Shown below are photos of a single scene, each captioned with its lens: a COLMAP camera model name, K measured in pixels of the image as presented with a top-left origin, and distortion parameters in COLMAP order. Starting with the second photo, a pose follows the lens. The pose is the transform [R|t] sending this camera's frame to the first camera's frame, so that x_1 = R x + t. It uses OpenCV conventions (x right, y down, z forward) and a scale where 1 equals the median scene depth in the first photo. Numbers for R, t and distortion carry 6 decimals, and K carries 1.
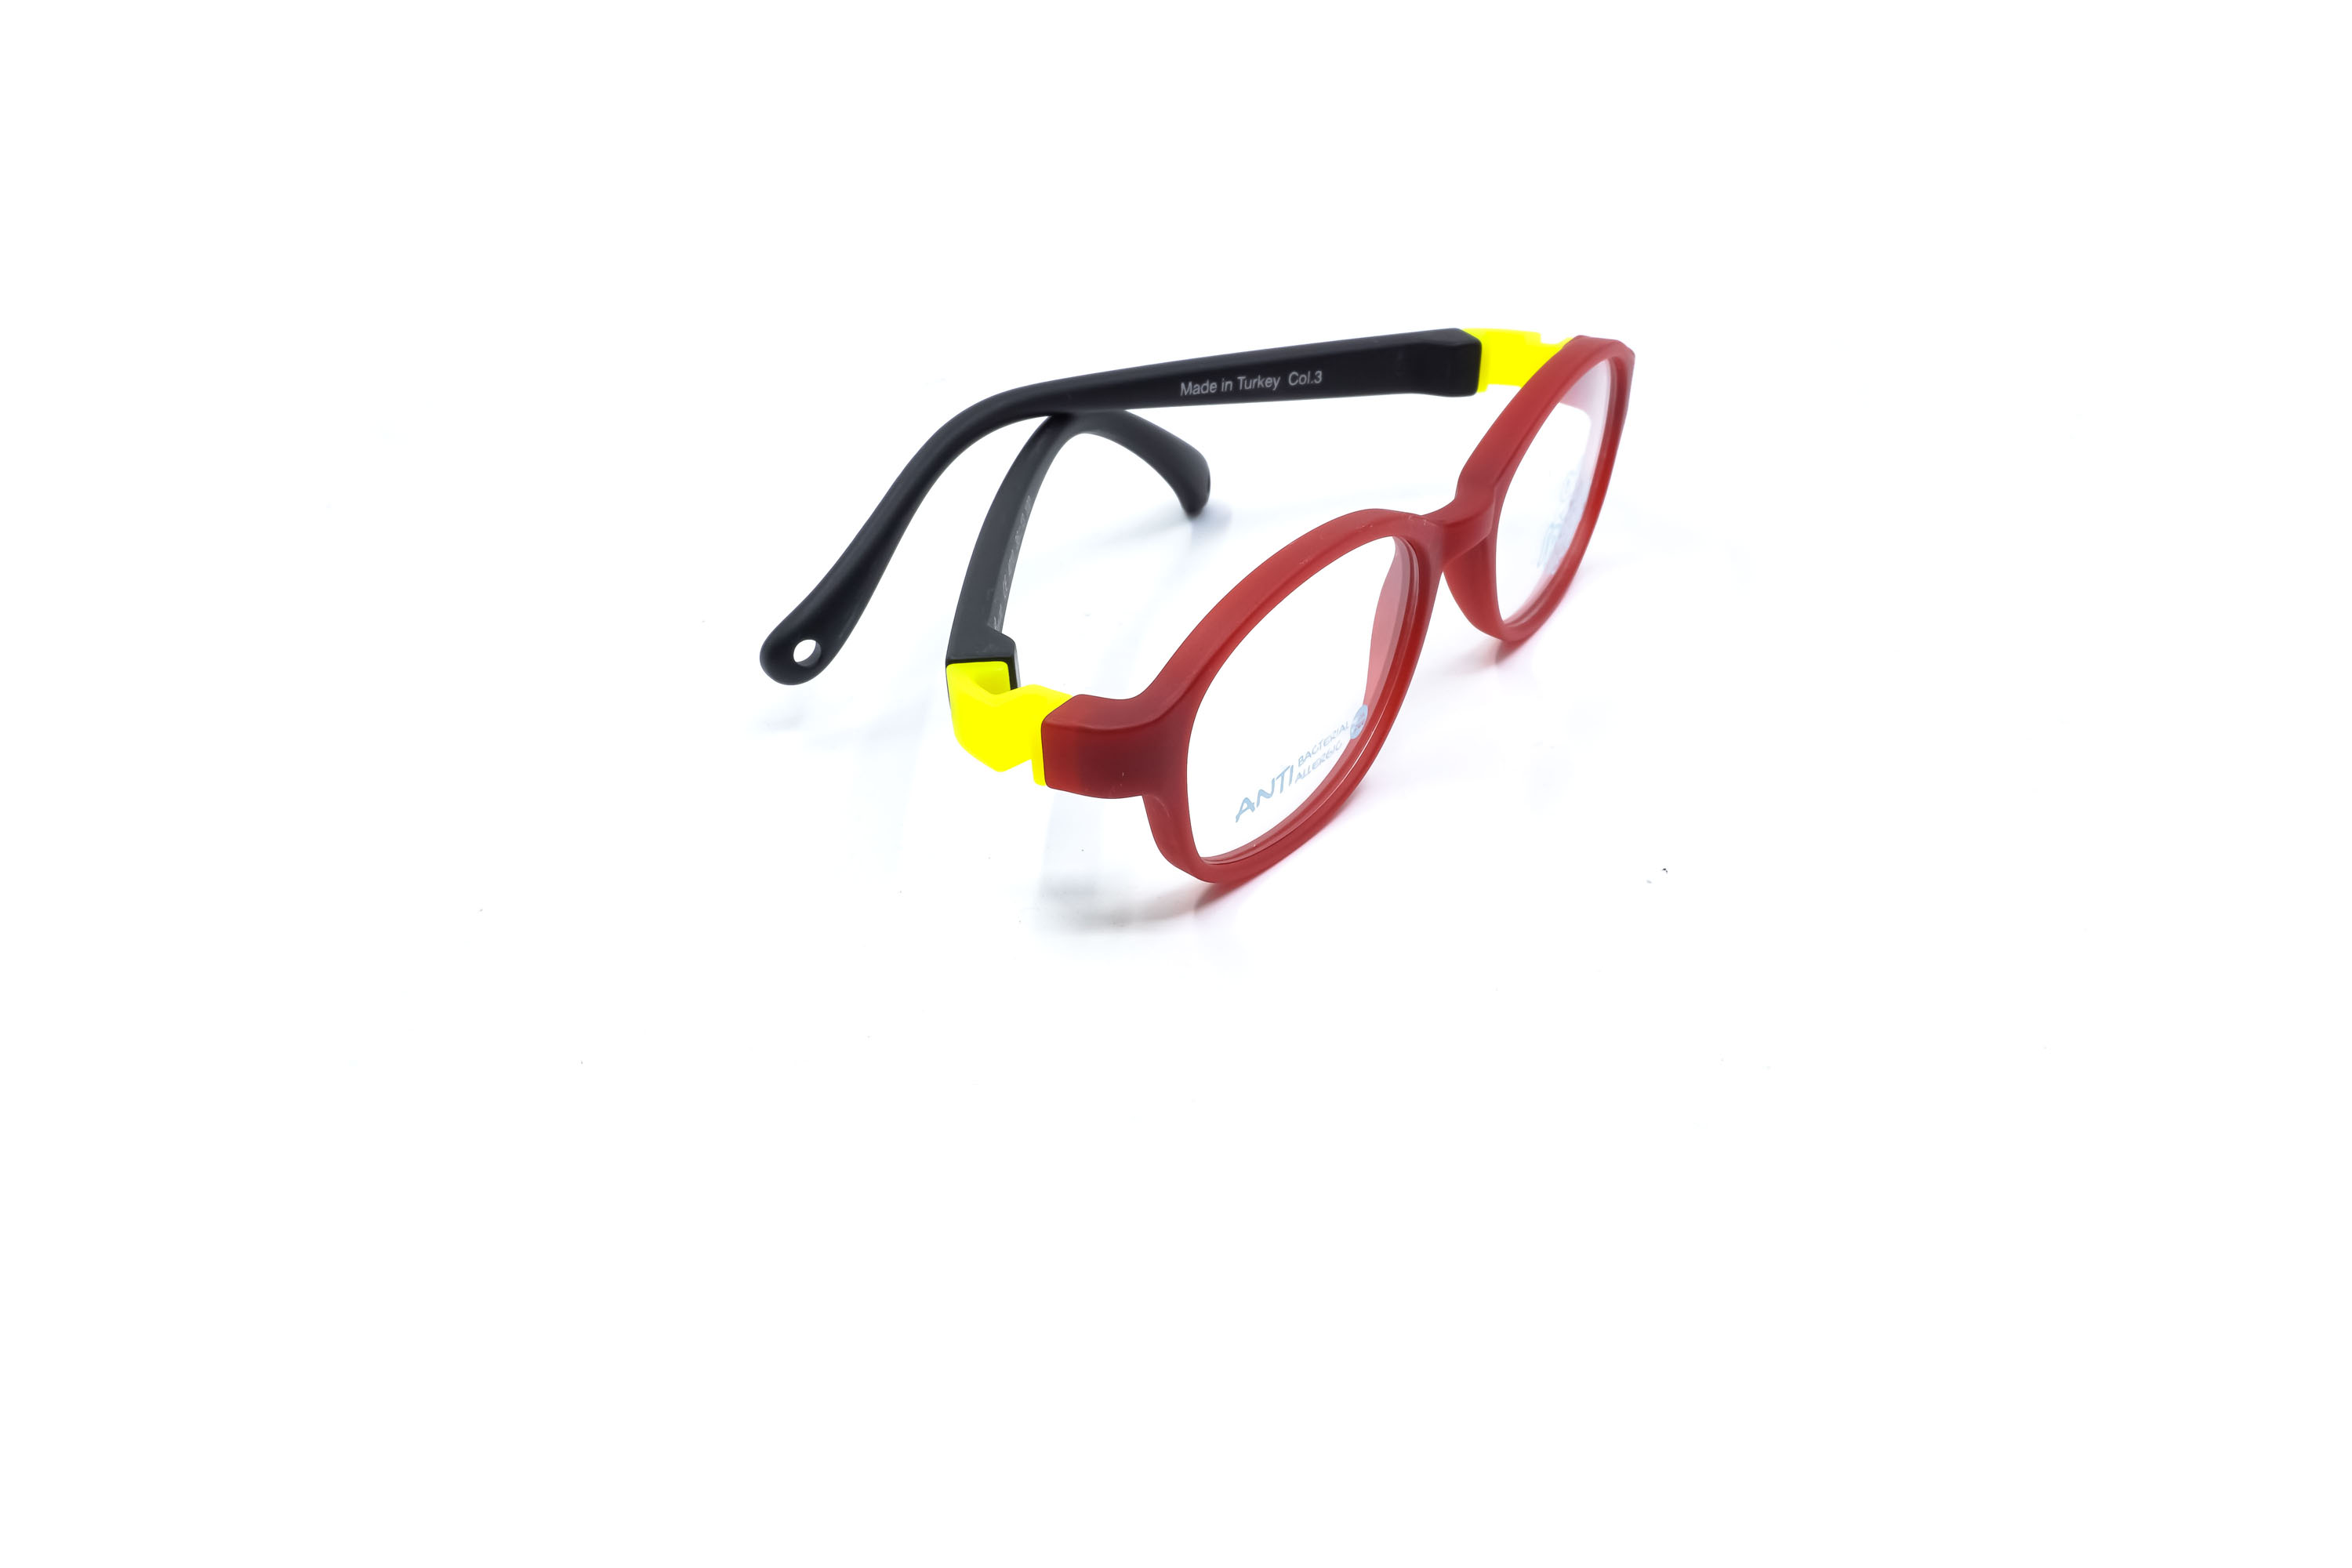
lens RADIAL K [[2398.6, 0, 1176.0], [0, 2398.6, 784.0], [0, 0, 1]] dist [0.019027, 0.001026]
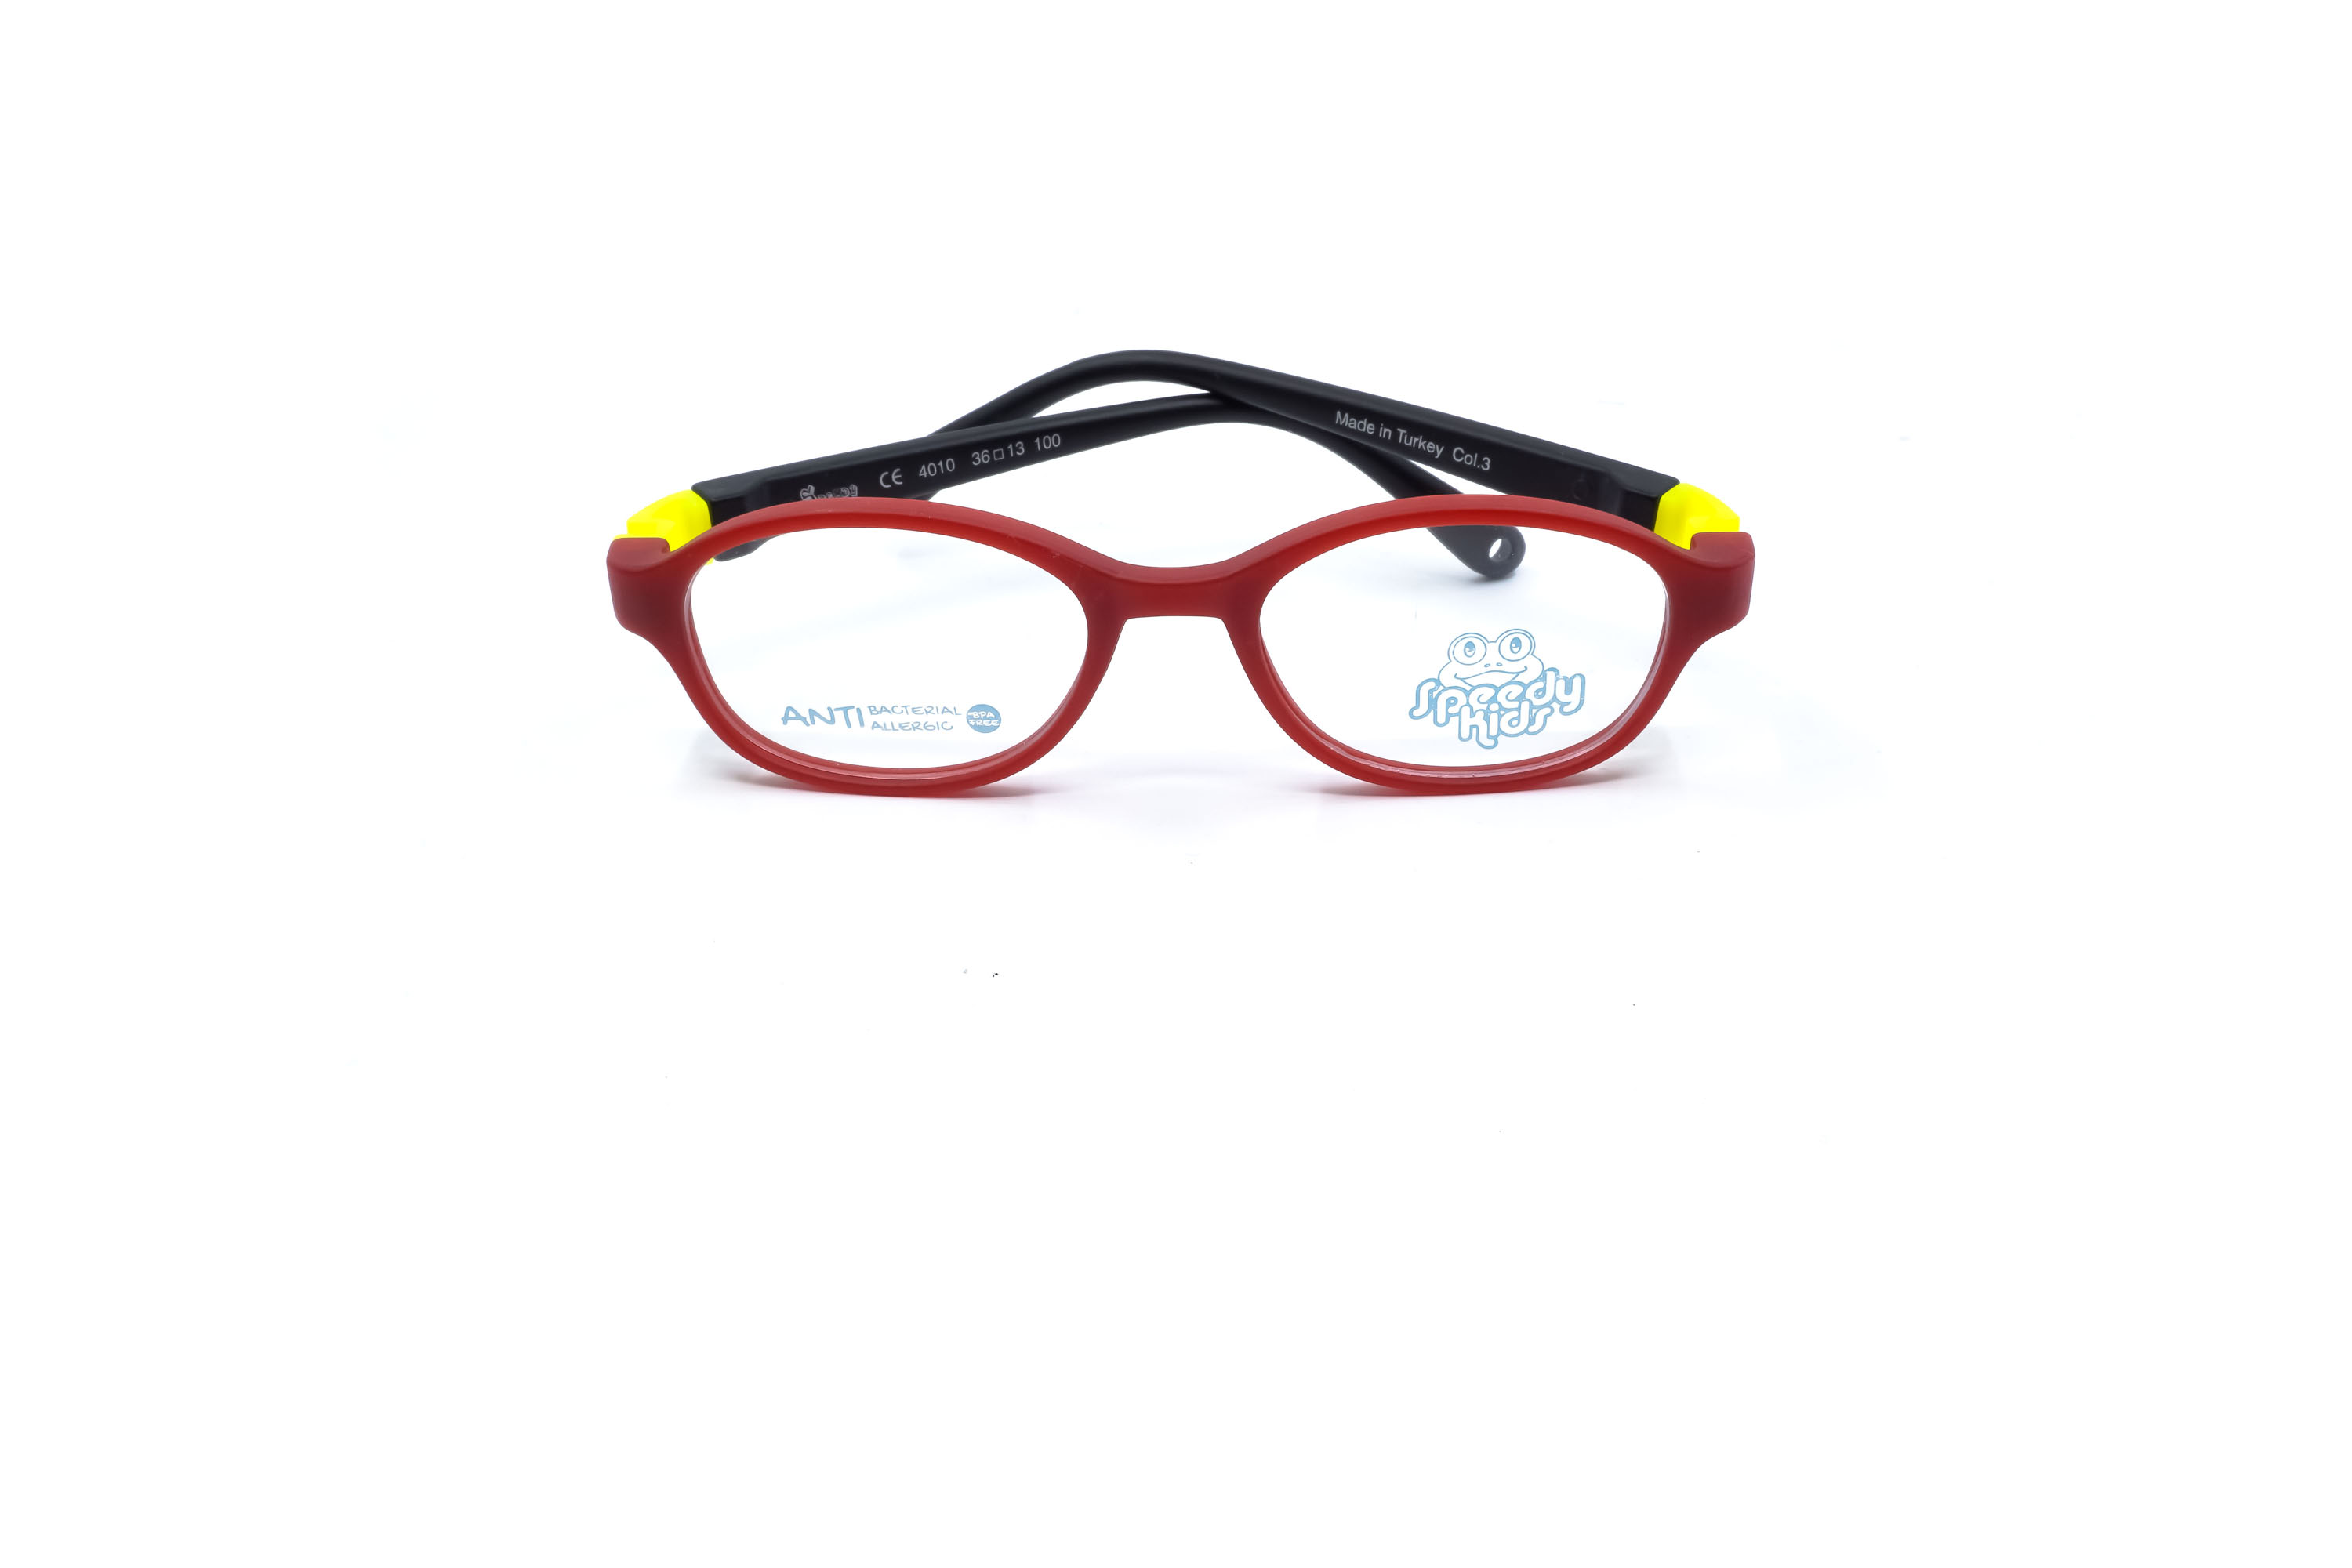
lens RADIAL K [[2398.6, 0, 1176.0], [0, 2398.6, 784.0], [0, 0, 1]] dist [0.019027, 0.001026]
pose [[0.504578, 0.432440, -0.747260, 0.763593], [-0.418321, 0.879591, 0.226554, -0.228454], [0.755254, 0.198280, 0.624721, 0.378024]]
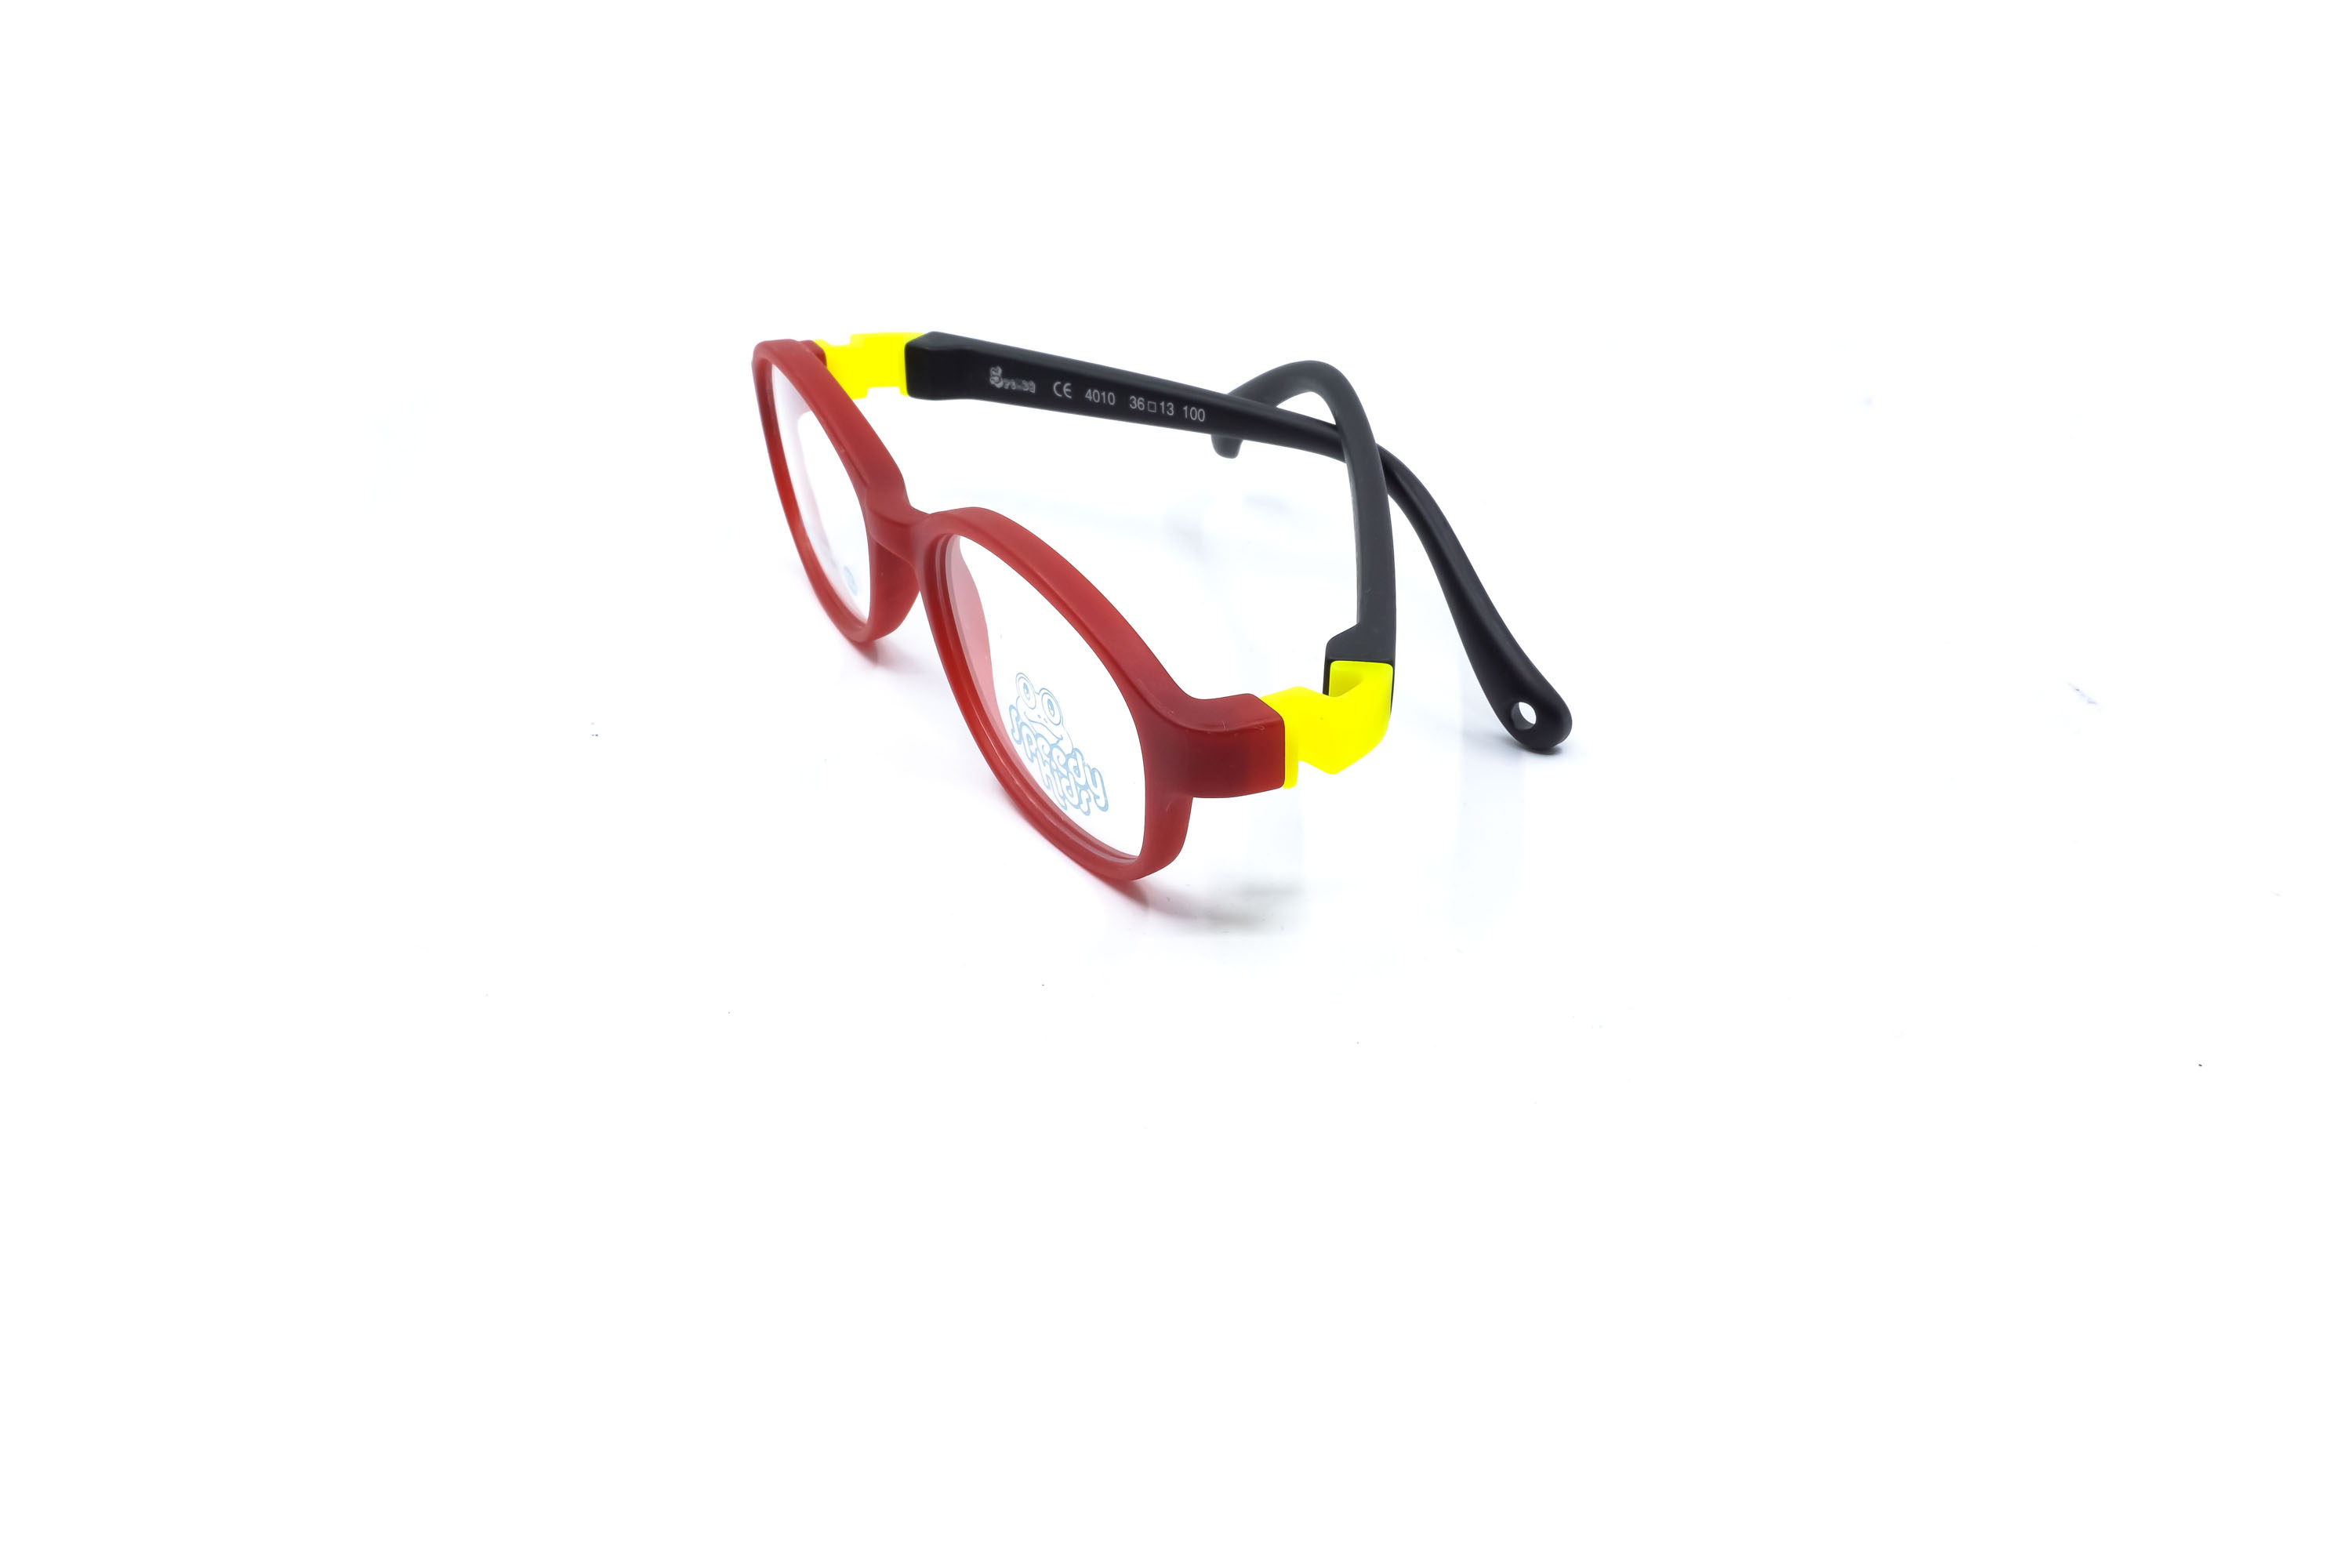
lens RADIAL K [[2398.6, 0, 1176.0], [0, 2398.6, 784.0], [0, 0, 1]] dist [0.019027, 0.001026]
pose [[-0.495360, 0.453186, -0.741108, 0.764139], [-0.405770, 0.633631, 0.658683, -0.669221], [0.768094, 0.627005, -0.129986, 1.146801]]
